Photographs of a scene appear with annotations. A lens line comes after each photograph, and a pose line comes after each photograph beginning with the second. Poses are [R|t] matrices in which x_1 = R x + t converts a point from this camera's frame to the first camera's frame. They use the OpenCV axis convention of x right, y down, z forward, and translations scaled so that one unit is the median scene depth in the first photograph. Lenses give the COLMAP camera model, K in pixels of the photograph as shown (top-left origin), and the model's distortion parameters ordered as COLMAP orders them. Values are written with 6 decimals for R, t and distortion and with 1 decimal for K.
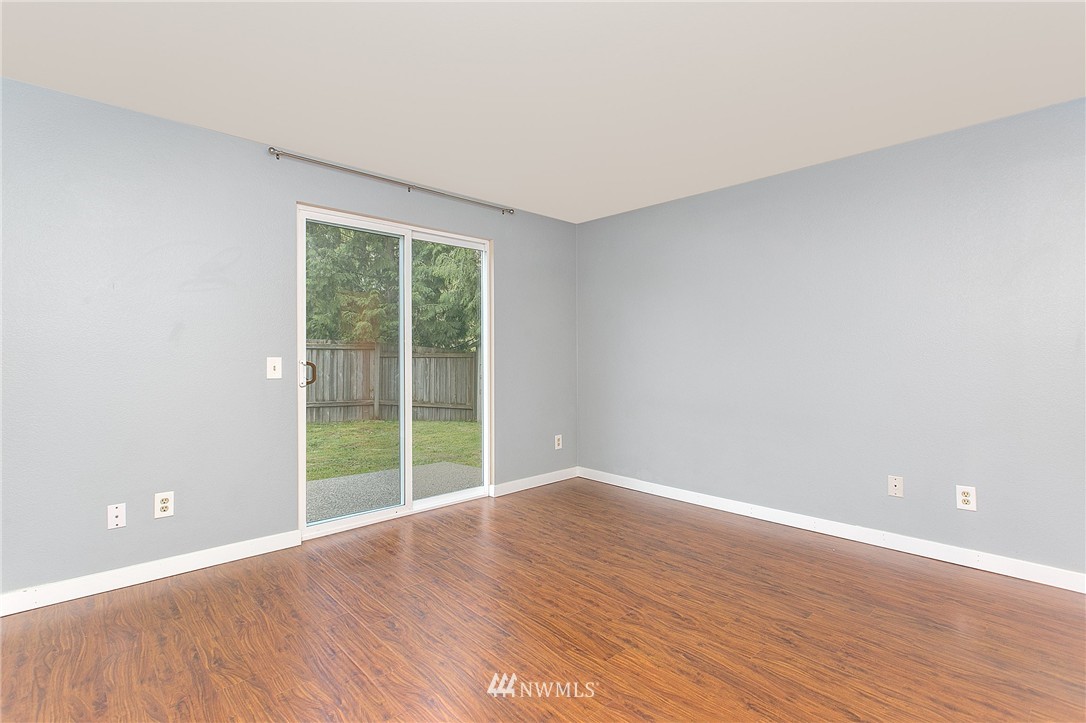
lens RADIAL K [[514.6, 0, 538.1], [0, 514.6, 355.1], [0, 0, 1]] dist [-0.000855, -0.000268]
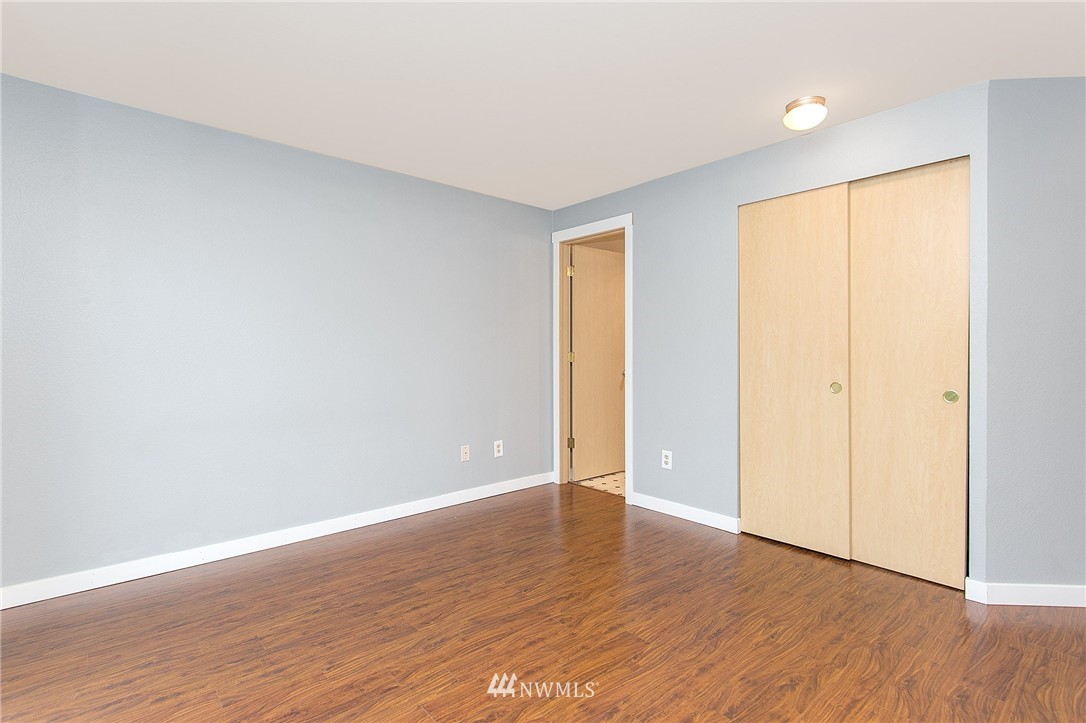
lens RADIAL K [[514.6, 0, 538.1], [0, 514.6, 355.1], [0, 0, 1]] dist [-0.000855, -0.000268]
pose [[0.027846, -0.005334, 0.999598, -0.640597], [0.001847, 0.999984, 0.005285, -0.000688], [-0.999611, 0.001699, 0.027855, 0.830520]]
